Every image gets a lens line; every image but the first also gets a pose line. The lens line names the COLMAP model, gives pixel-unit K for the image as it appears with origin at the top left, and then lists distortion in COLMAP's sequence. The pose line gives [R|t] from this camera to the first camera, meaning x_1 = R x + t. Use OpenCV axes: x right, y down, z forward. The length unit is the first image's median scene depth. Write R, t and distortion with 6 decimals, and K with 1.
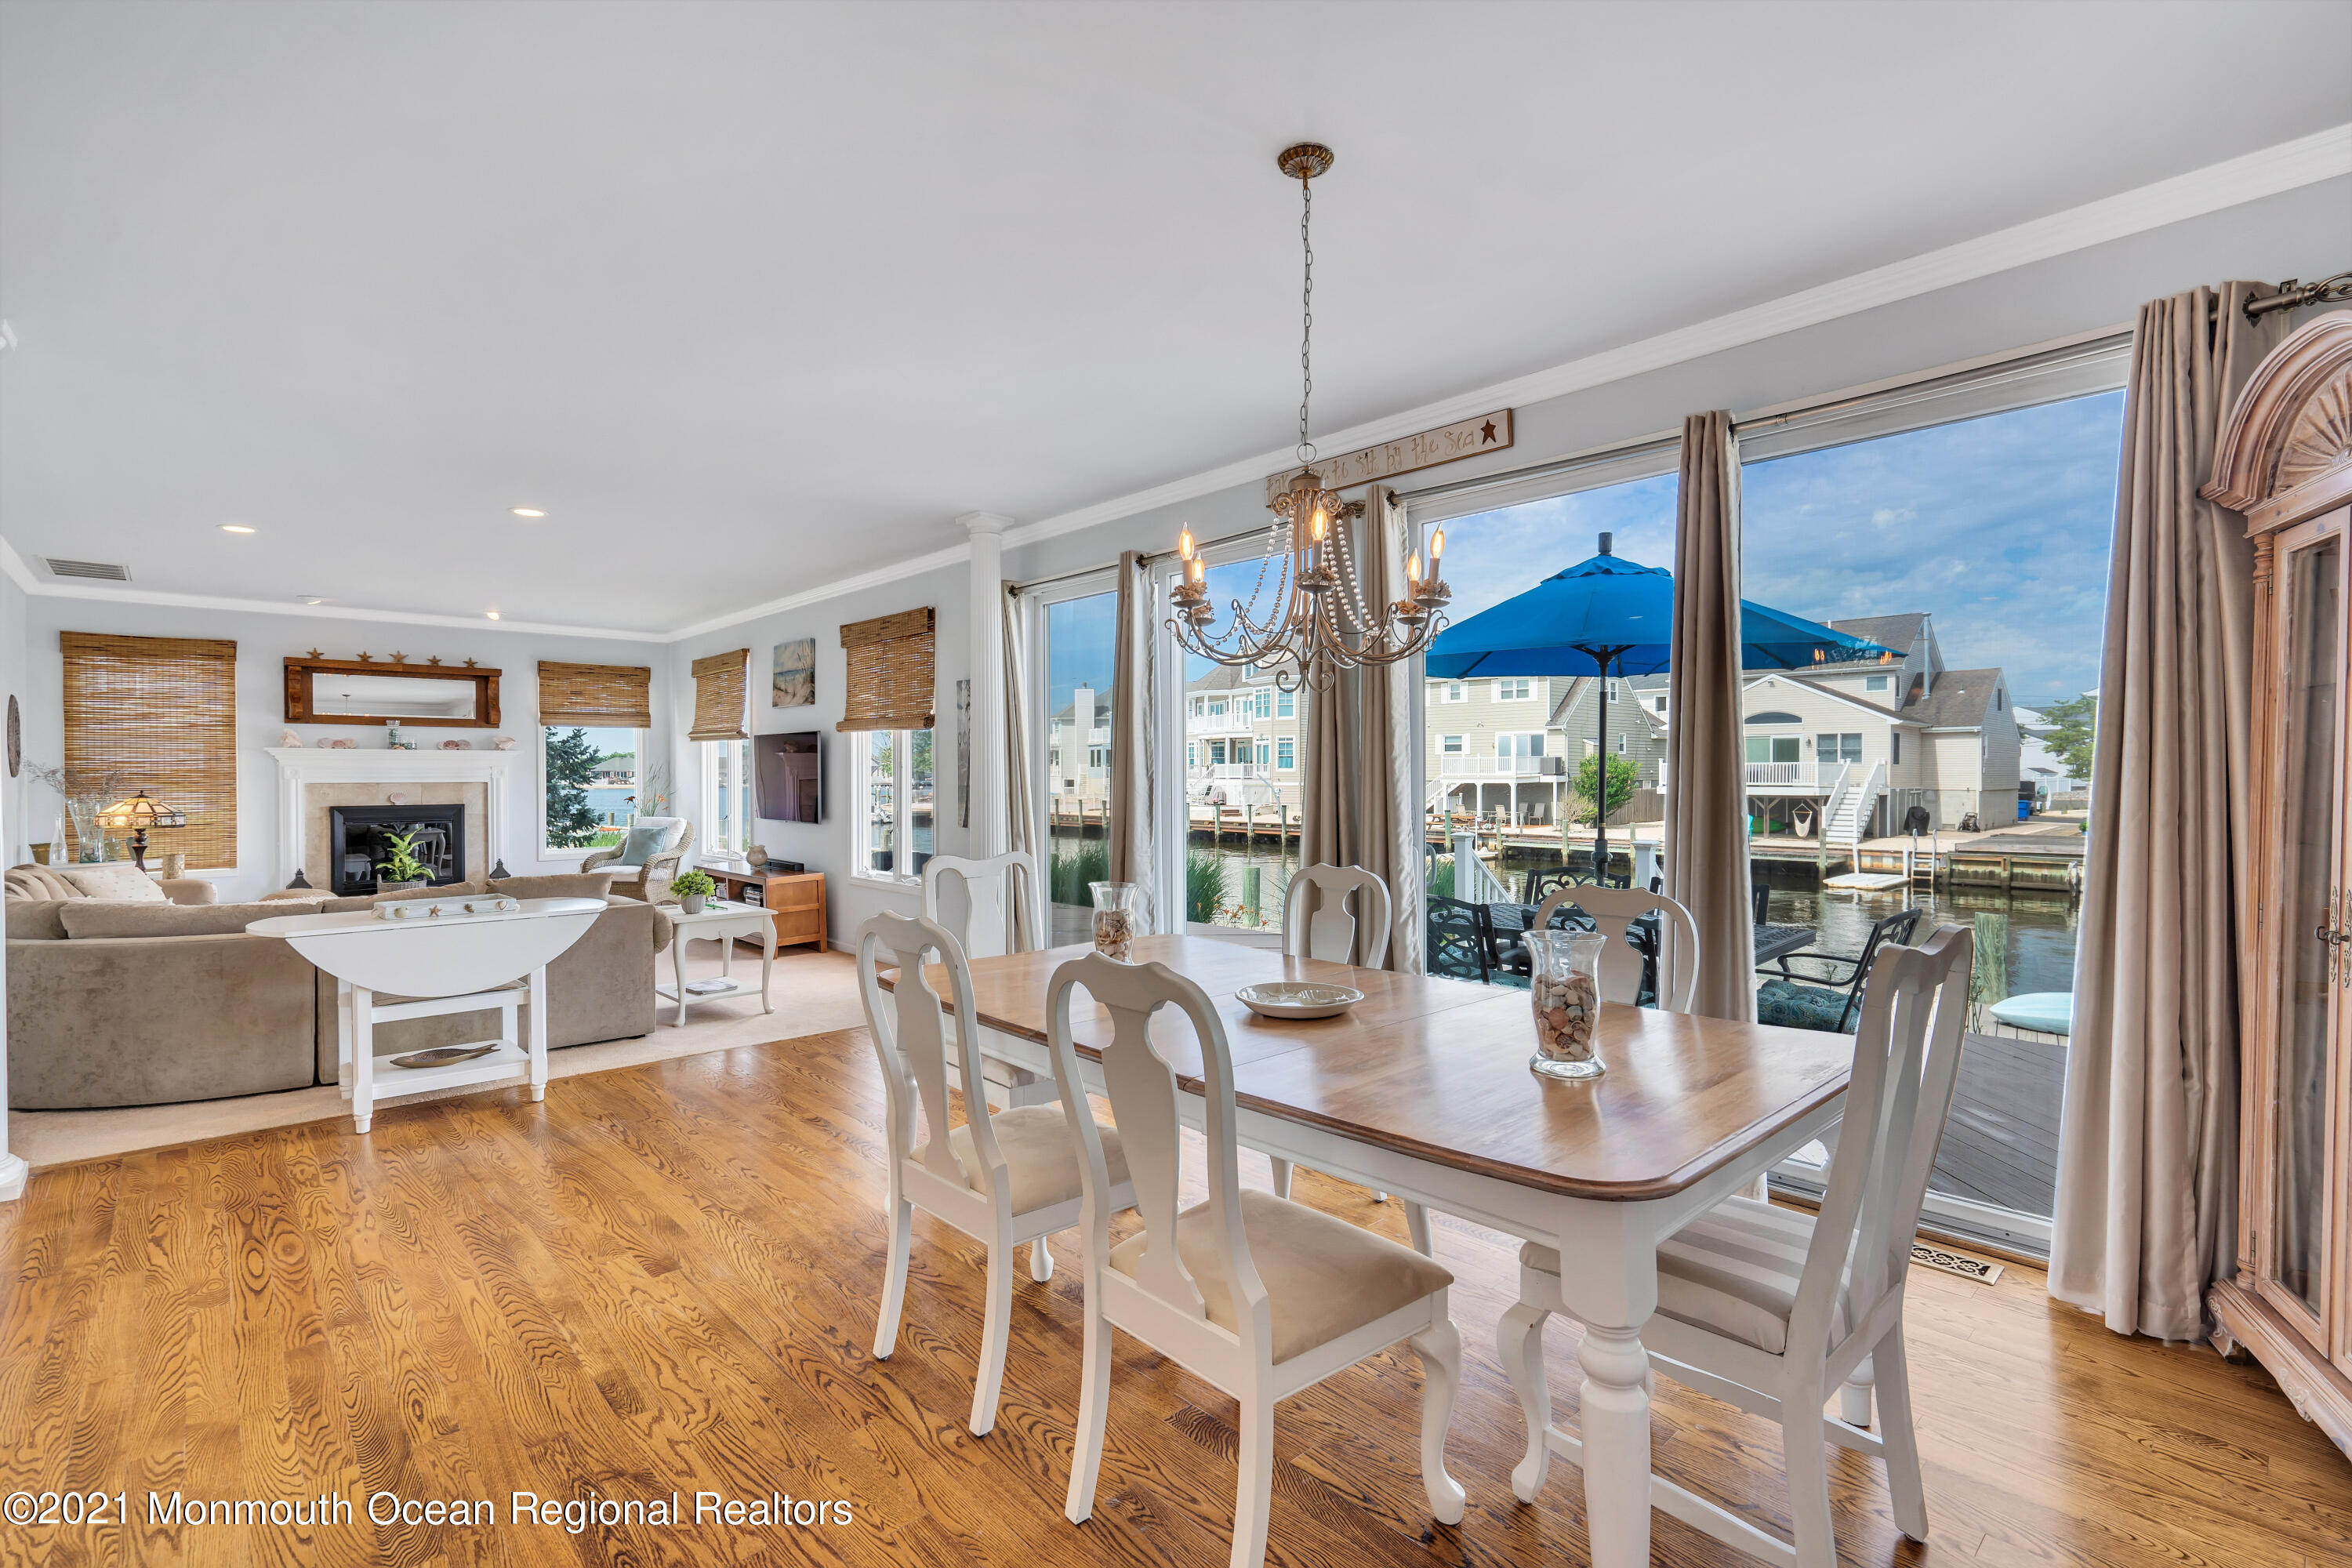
lens RADIAL K [[1081.9, 0, 1176.0], [0, 1081.9, 784.0], [0, 0, 1]] dist [-0.000720, 0.001154]
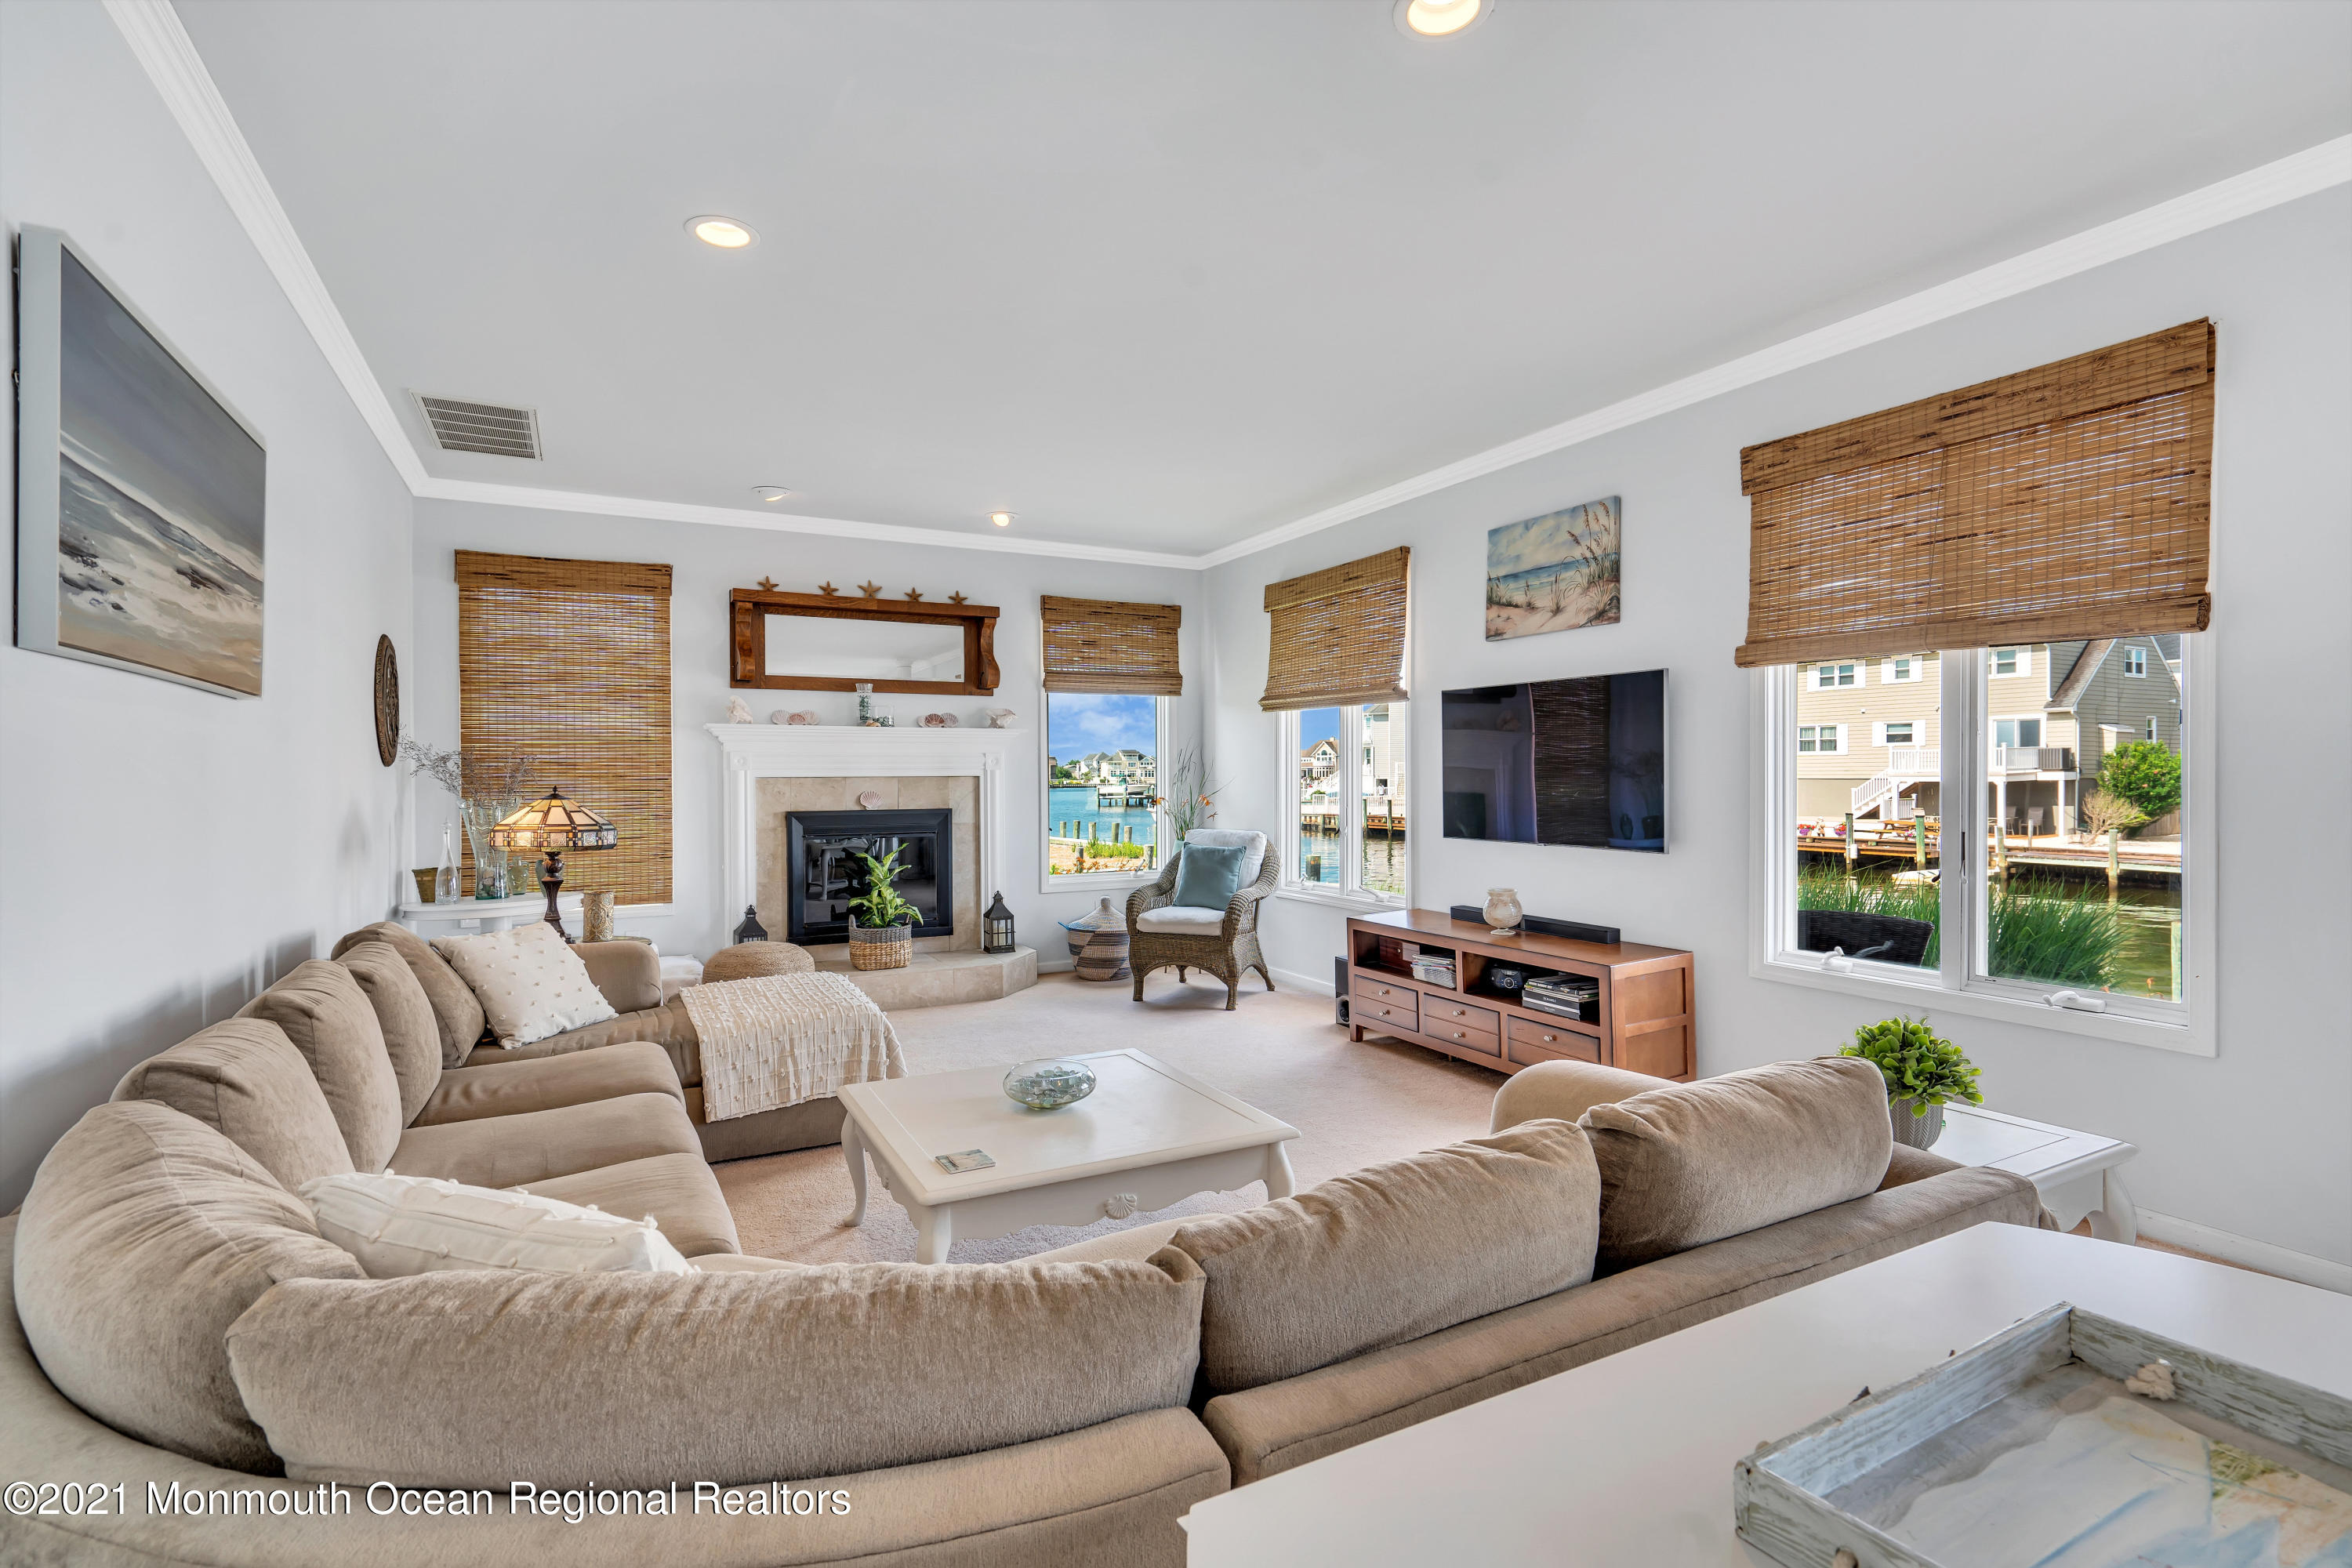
lens RADIAL K [[1106.8, 0, 1173.0], [0, 1106.8, 782.3], [0, 0, 1]] dist [-0.000313, 0.001872]
pose [[0.967768, -0.001361, -0.251840, -0.374076], [0.000963, 0.999998, -0.001704, 0.003899], [0.251842, 0.001406, 0.967767, 0.392193]]
